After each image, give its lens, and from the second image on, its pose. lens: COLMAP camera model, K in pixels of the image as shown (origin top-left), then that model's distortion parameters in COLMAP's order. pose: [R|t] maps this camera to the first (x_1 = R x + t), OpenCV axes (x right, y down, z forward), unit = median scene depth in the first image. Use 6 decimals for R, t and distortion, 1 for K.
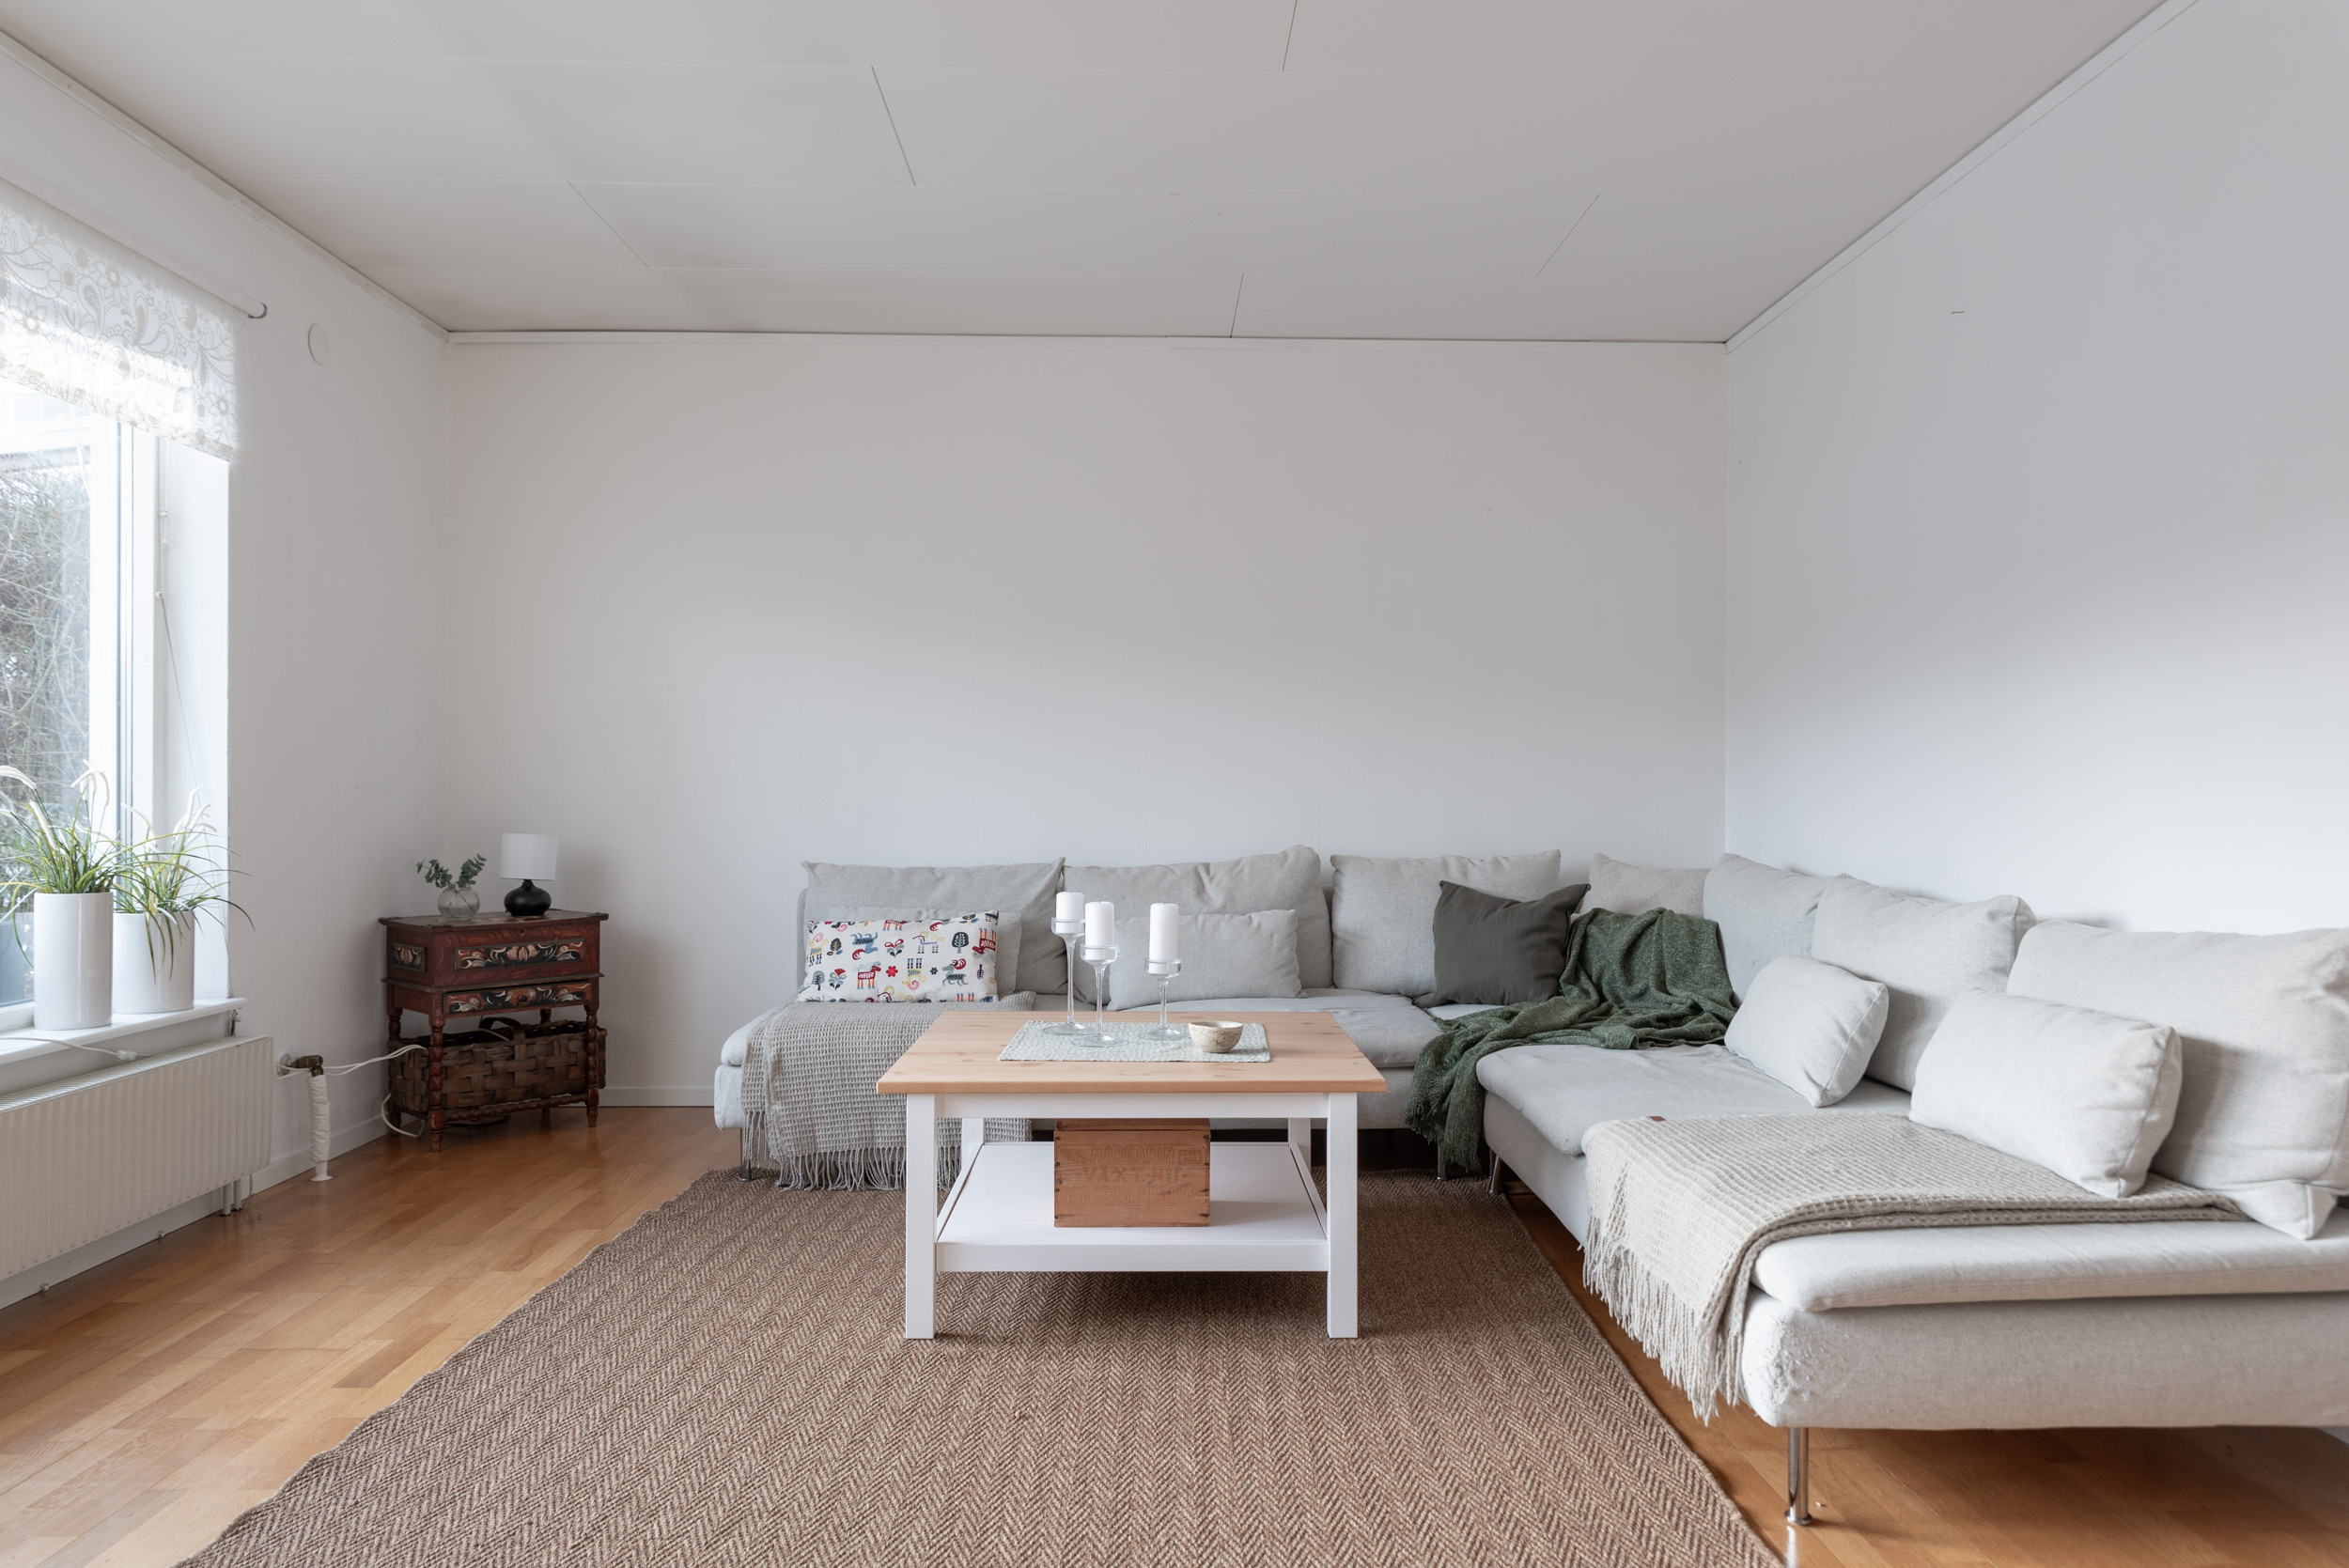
lens RADIAL K [[1595.4, 0, 1179.2], [0, 1595.4, 789.6], [0, 0, 1]] dist [0.008396, -0.000612]
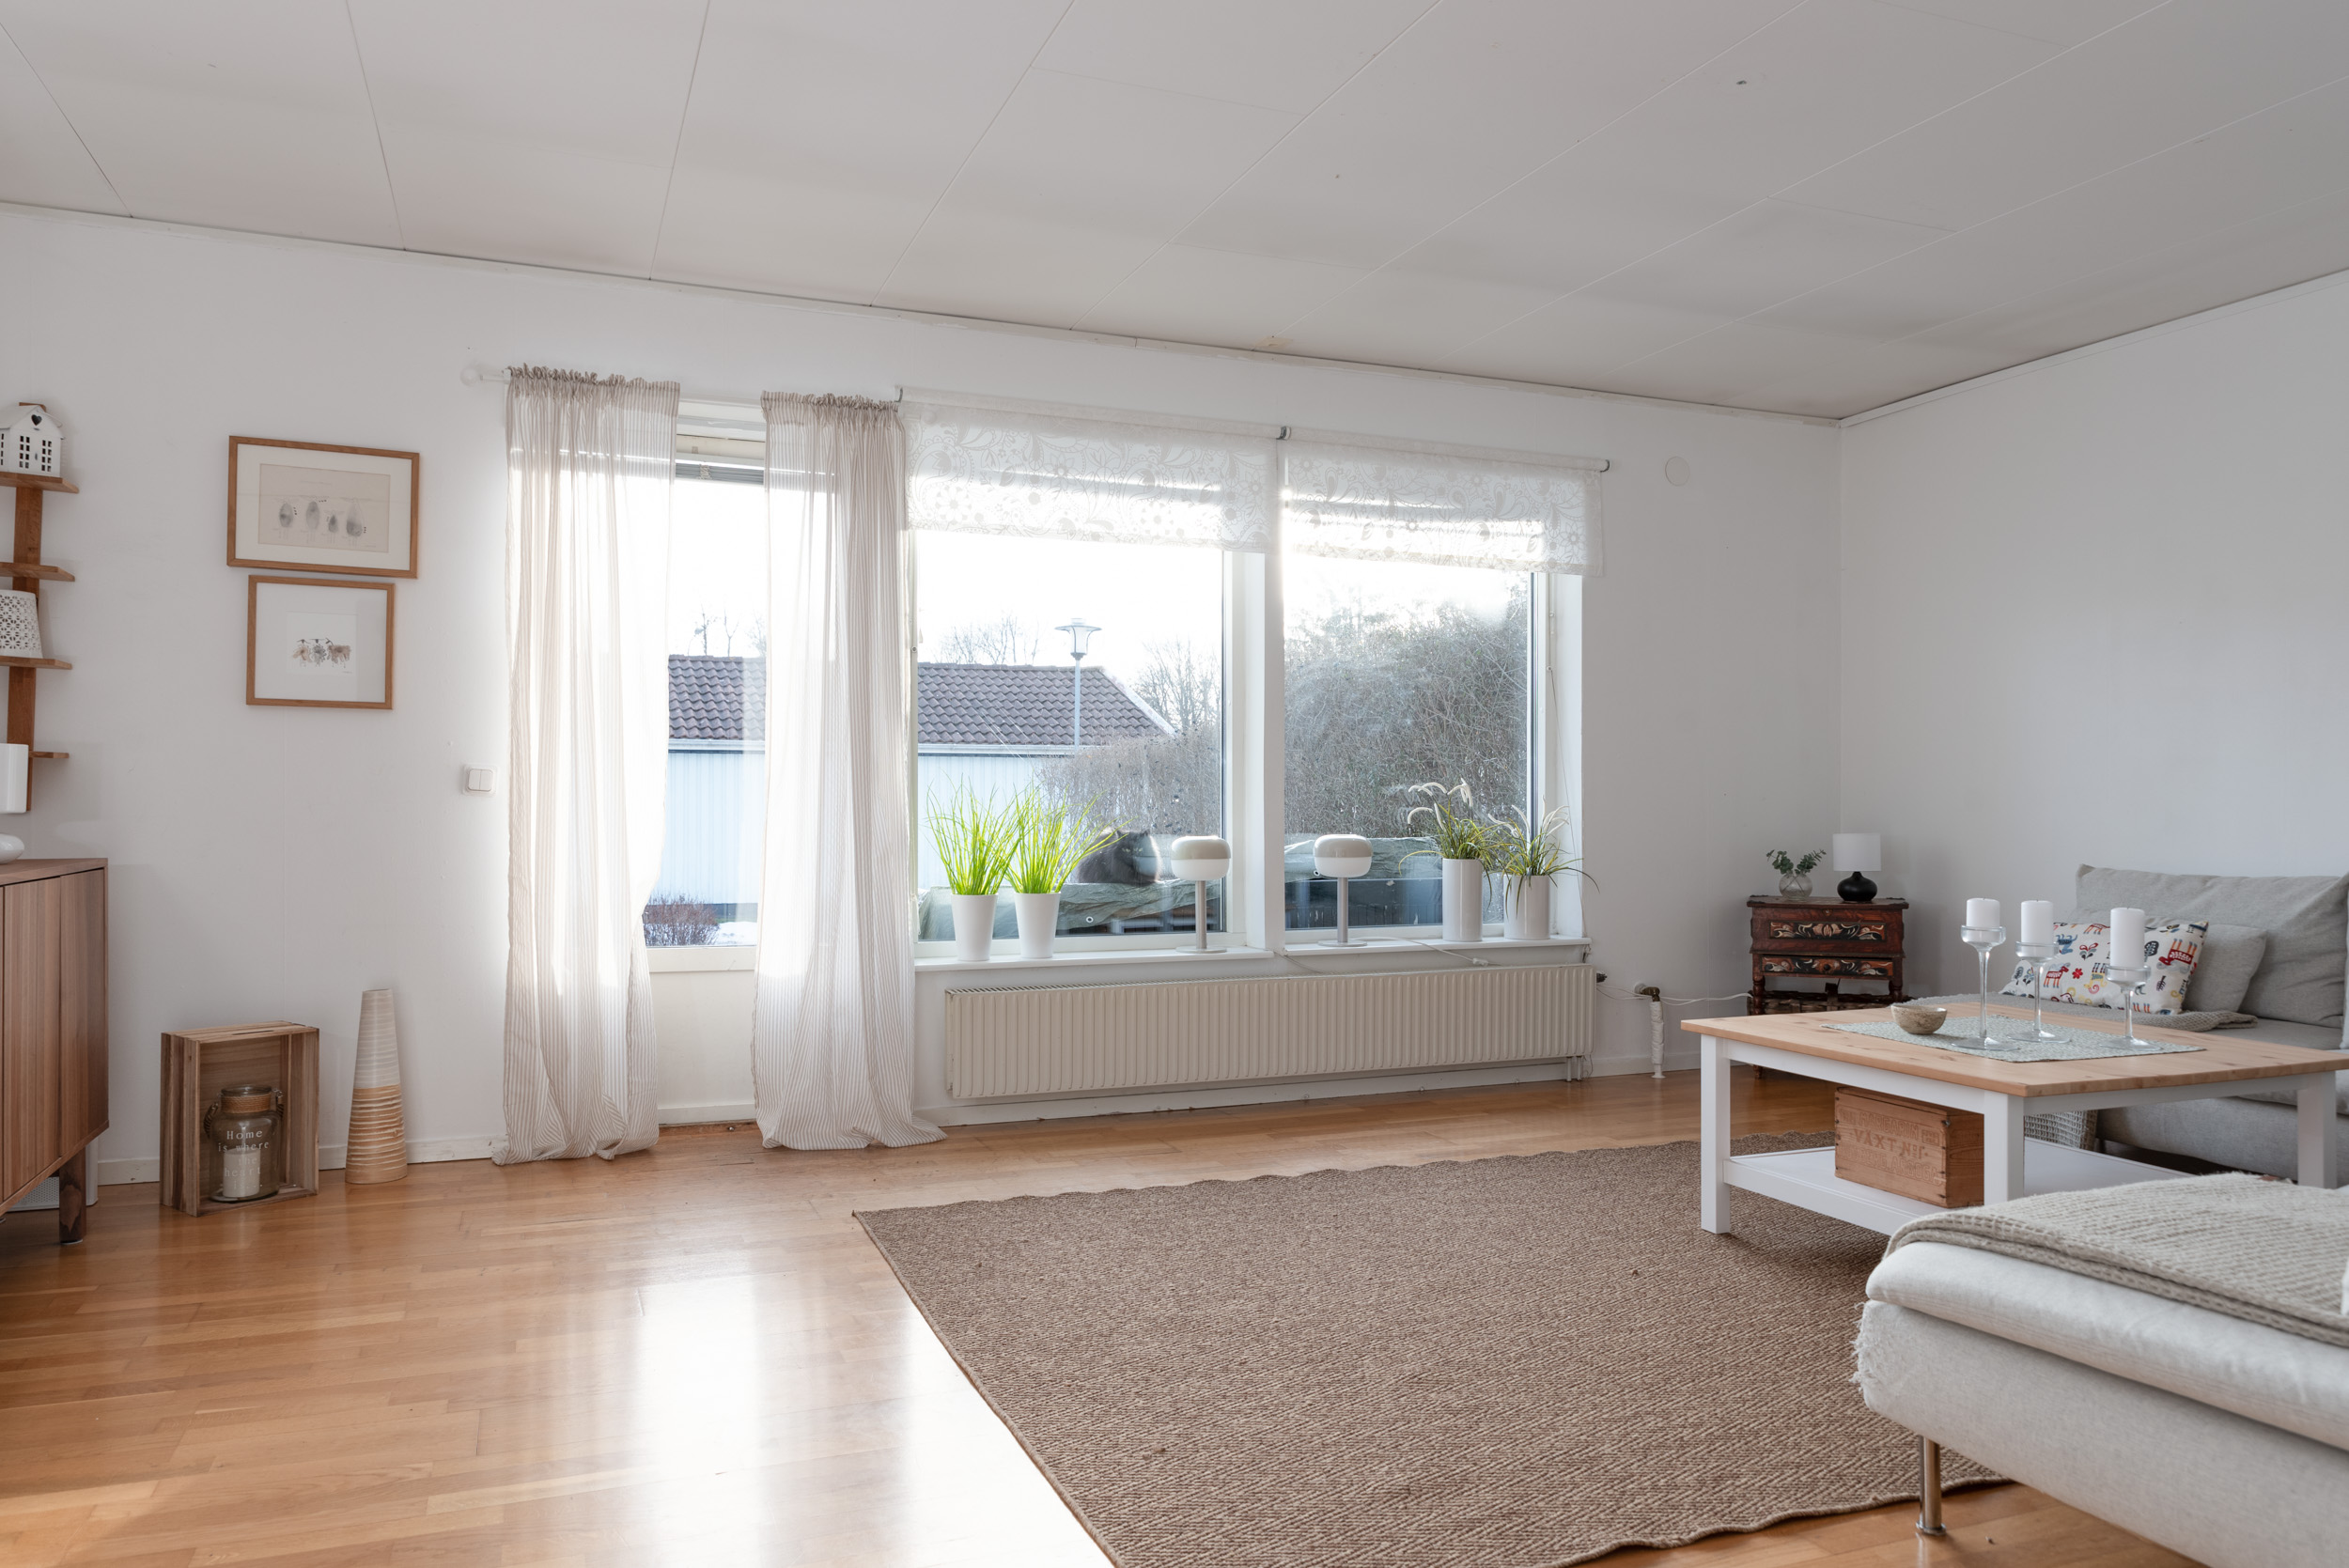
lens RADIAL K [[1596.0, 0, 1174.2], [0, 1596.0, 785.2], [0, 0, 1]] dist [0.006120, -0.002049]
pose [[0.355863, -0.011608, -0.934466, 0.564152], [0.001805, 0.999930, -0.011733, 0.005750], [0.934537, 0.002488, 0.355858, 0.106815]]
